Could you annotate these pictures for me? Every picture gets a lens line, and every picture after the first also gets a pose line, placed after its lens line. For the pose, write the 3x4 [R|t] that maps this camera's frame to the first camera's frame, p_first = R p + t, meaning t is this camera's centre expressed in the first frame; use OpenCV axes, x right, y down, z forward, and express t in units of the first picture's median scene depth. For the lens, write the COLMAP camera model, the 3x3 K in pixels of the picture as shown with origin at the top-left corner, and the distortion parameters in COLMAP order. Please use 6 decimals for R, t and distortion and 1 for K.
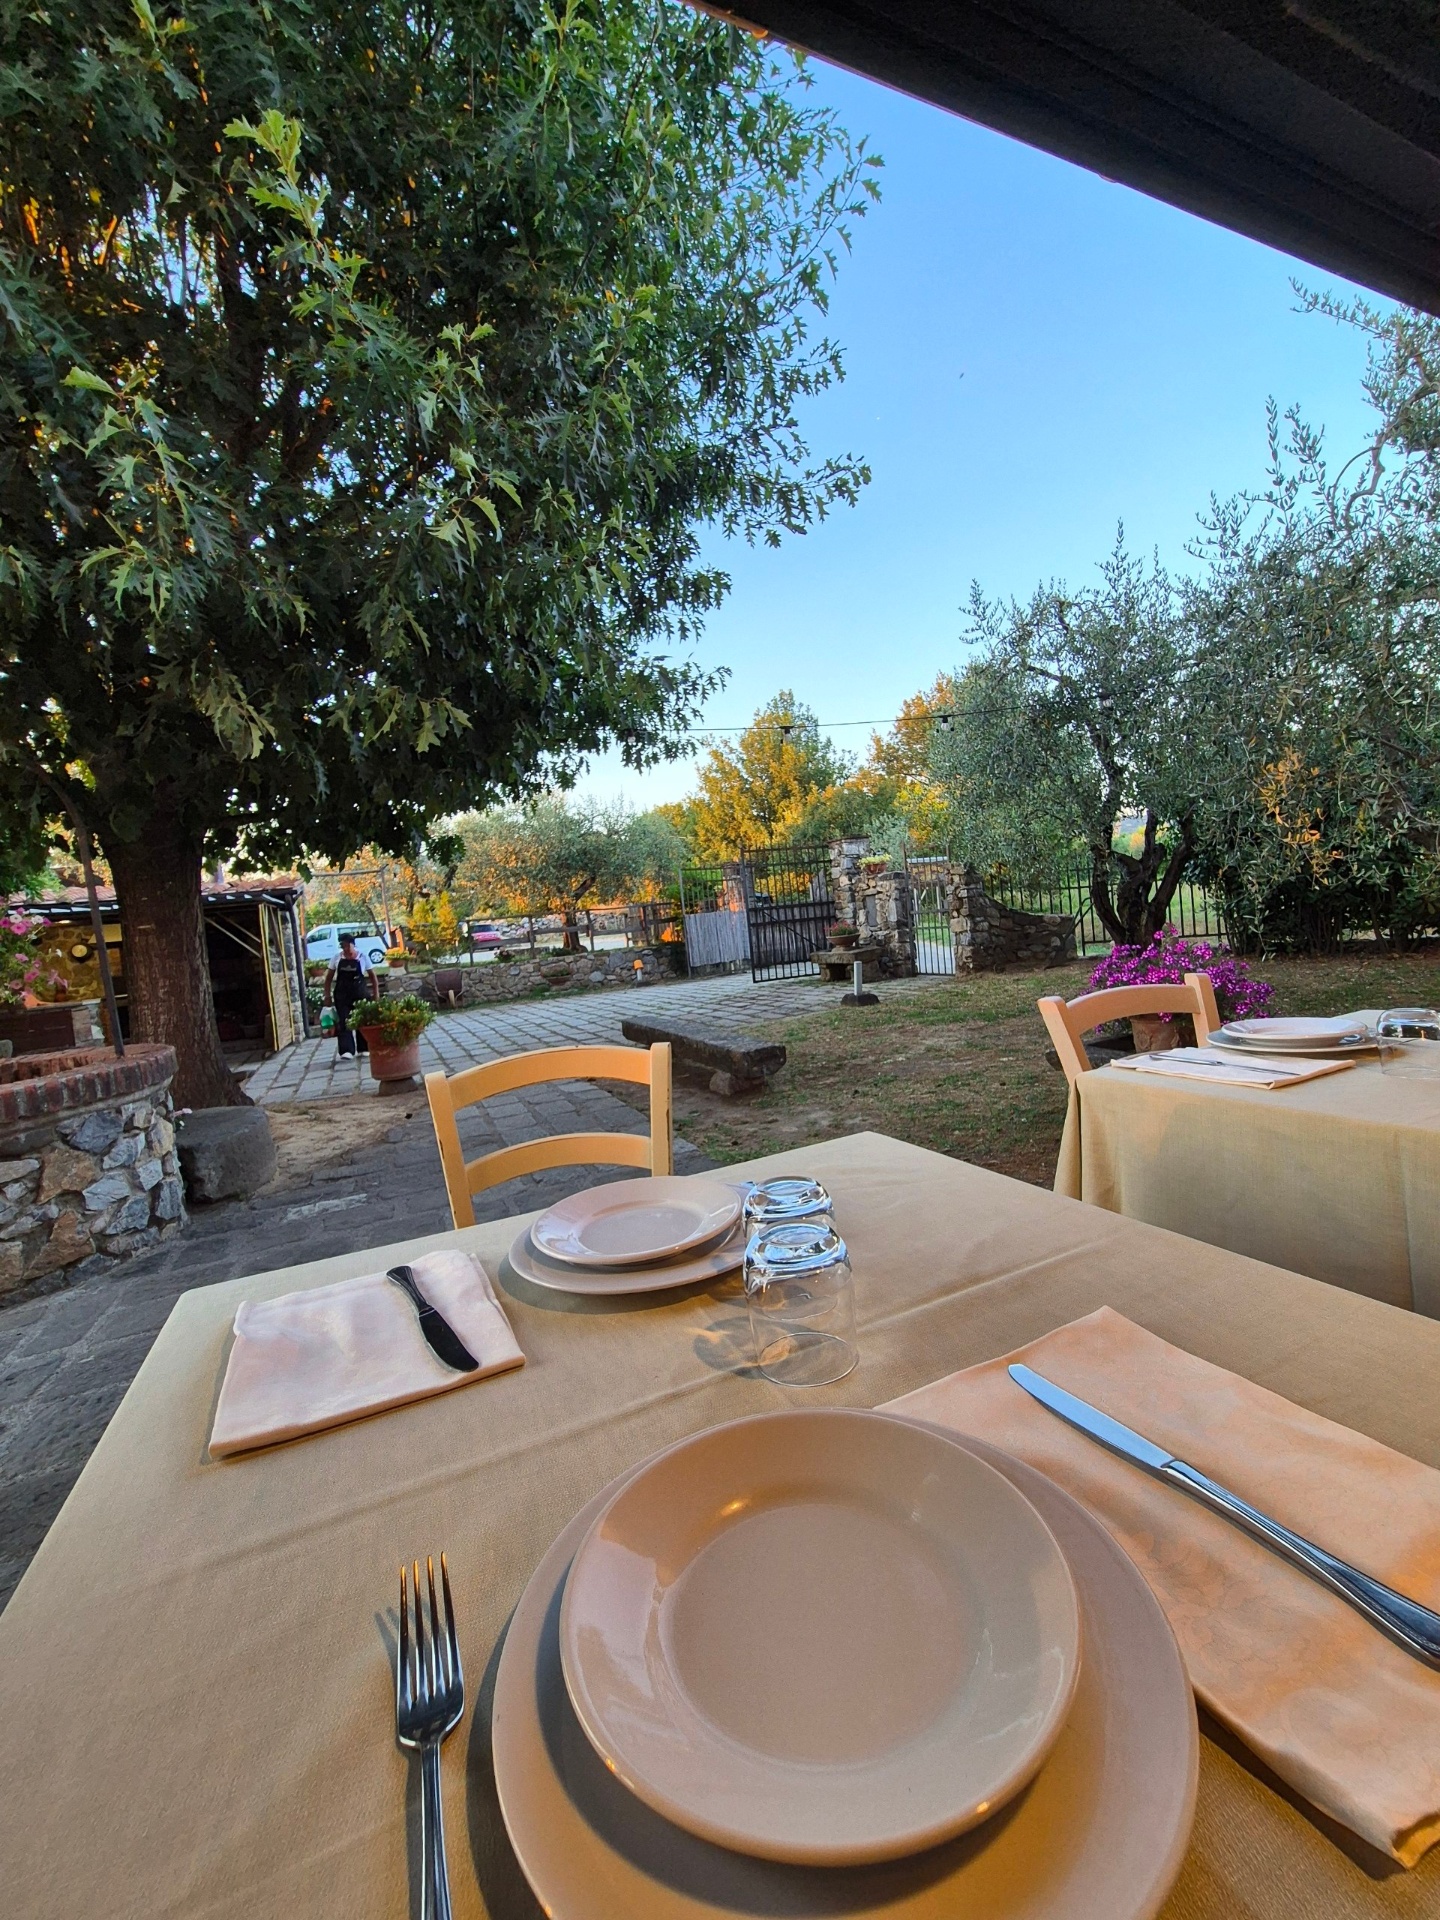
lens RADIAL K [[784.8, 0, 720.0], [0, 784.8, 960.0], [0, 0, 1]] dist [-0.000108, -0.000159]
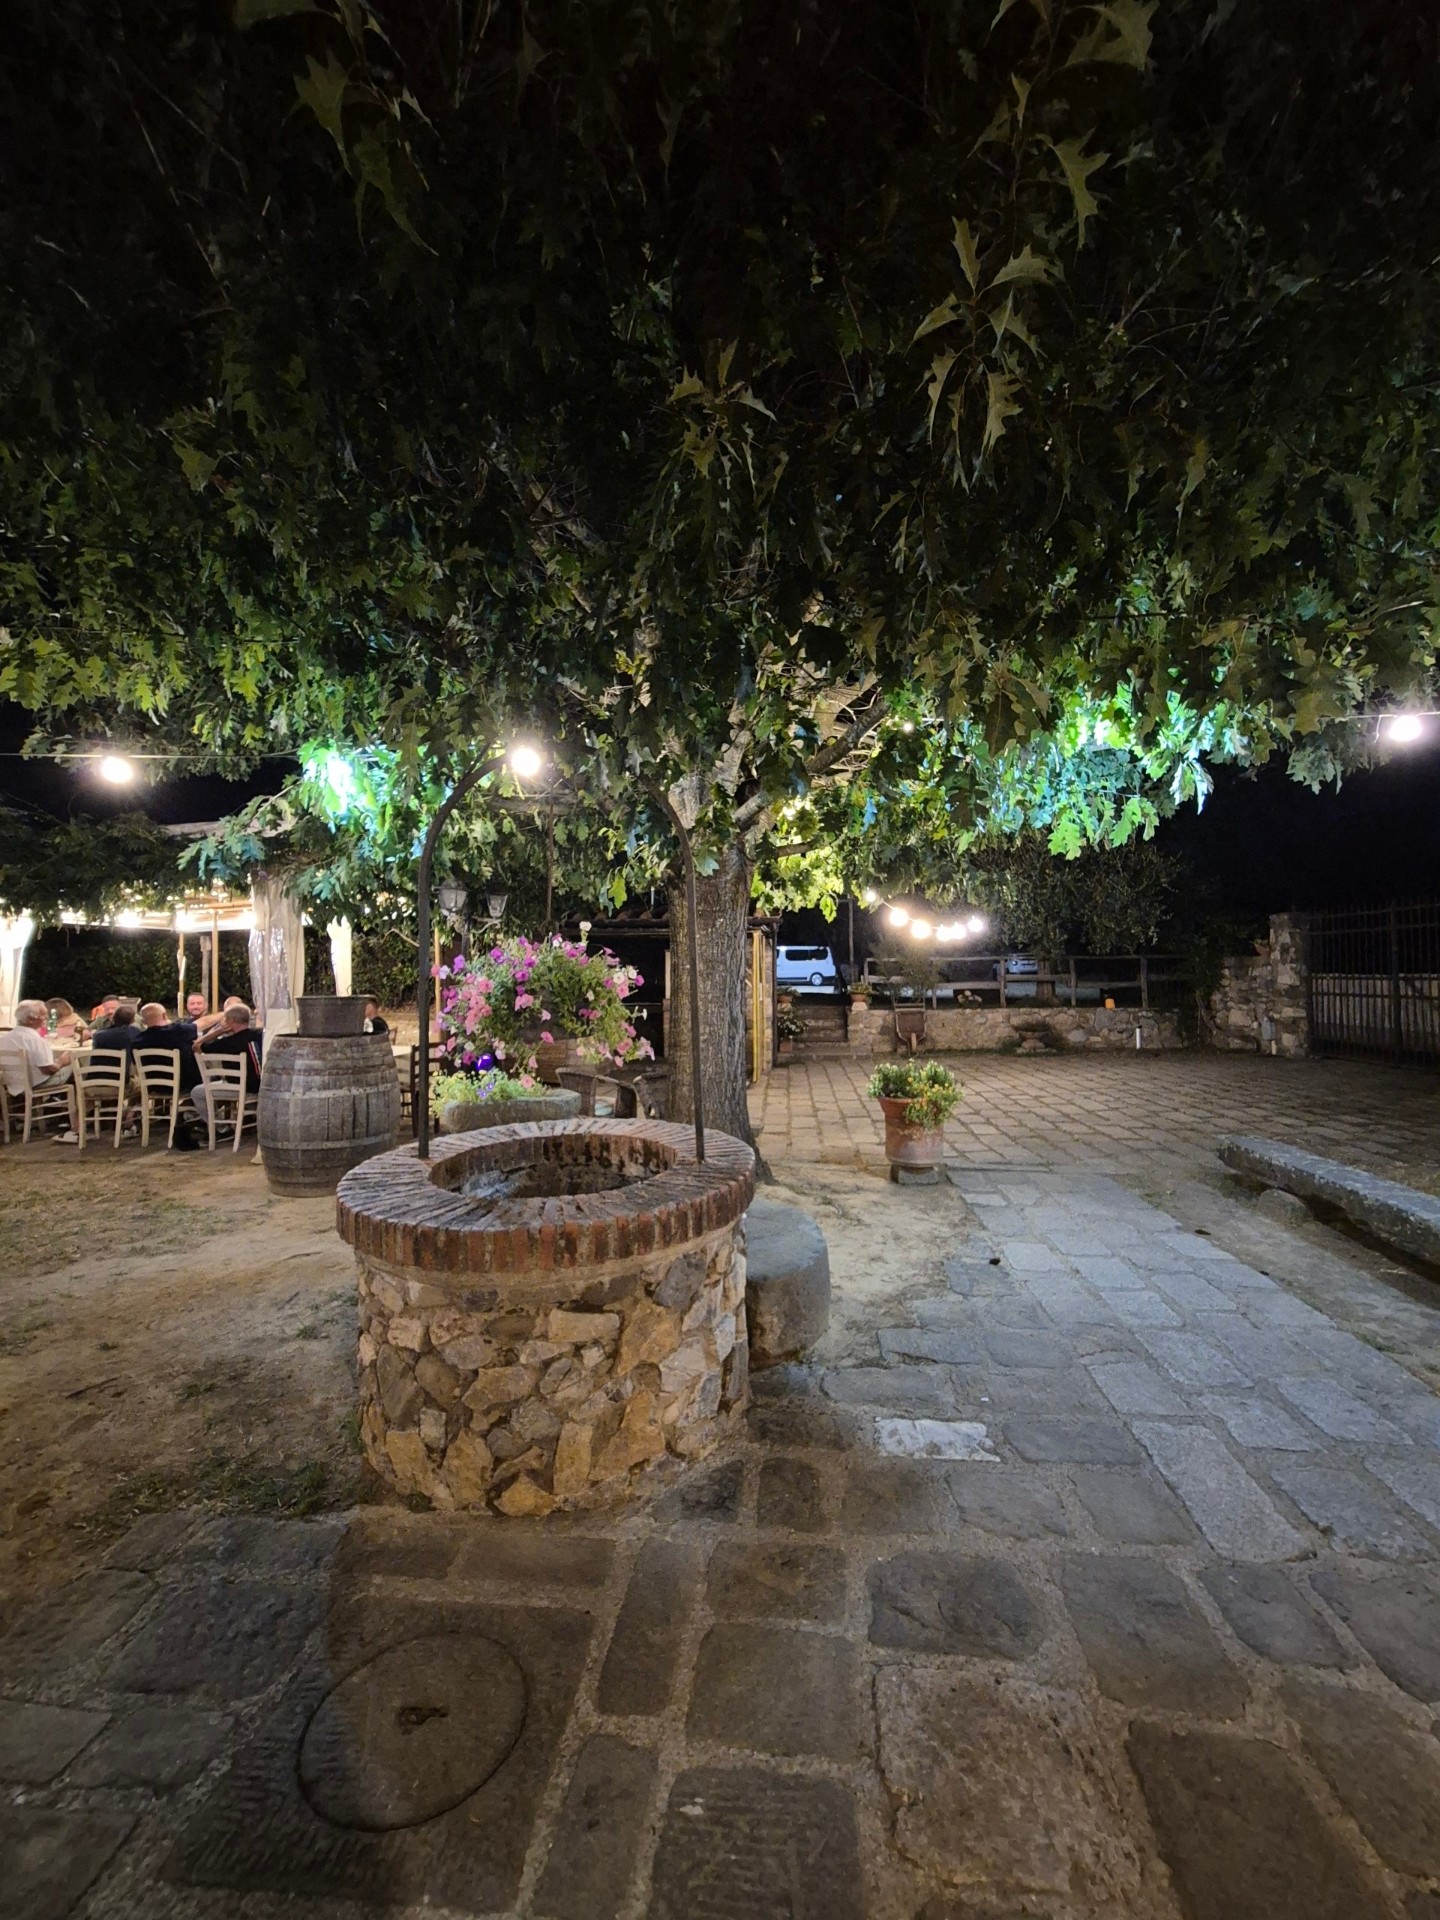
lens RADIAL K [[784.8, 0, 720.0], [0, 784.8, 960.0], [0, 0, 1]] dist [-0.000108, -0.000159]
pose [[0.865115, 0.081329, -0.494935, -0.405649], [-0.099401, 0.994995, -0.010246, -0.069208], [0.491625, 0.058062, 0.868869, 0.350301]]
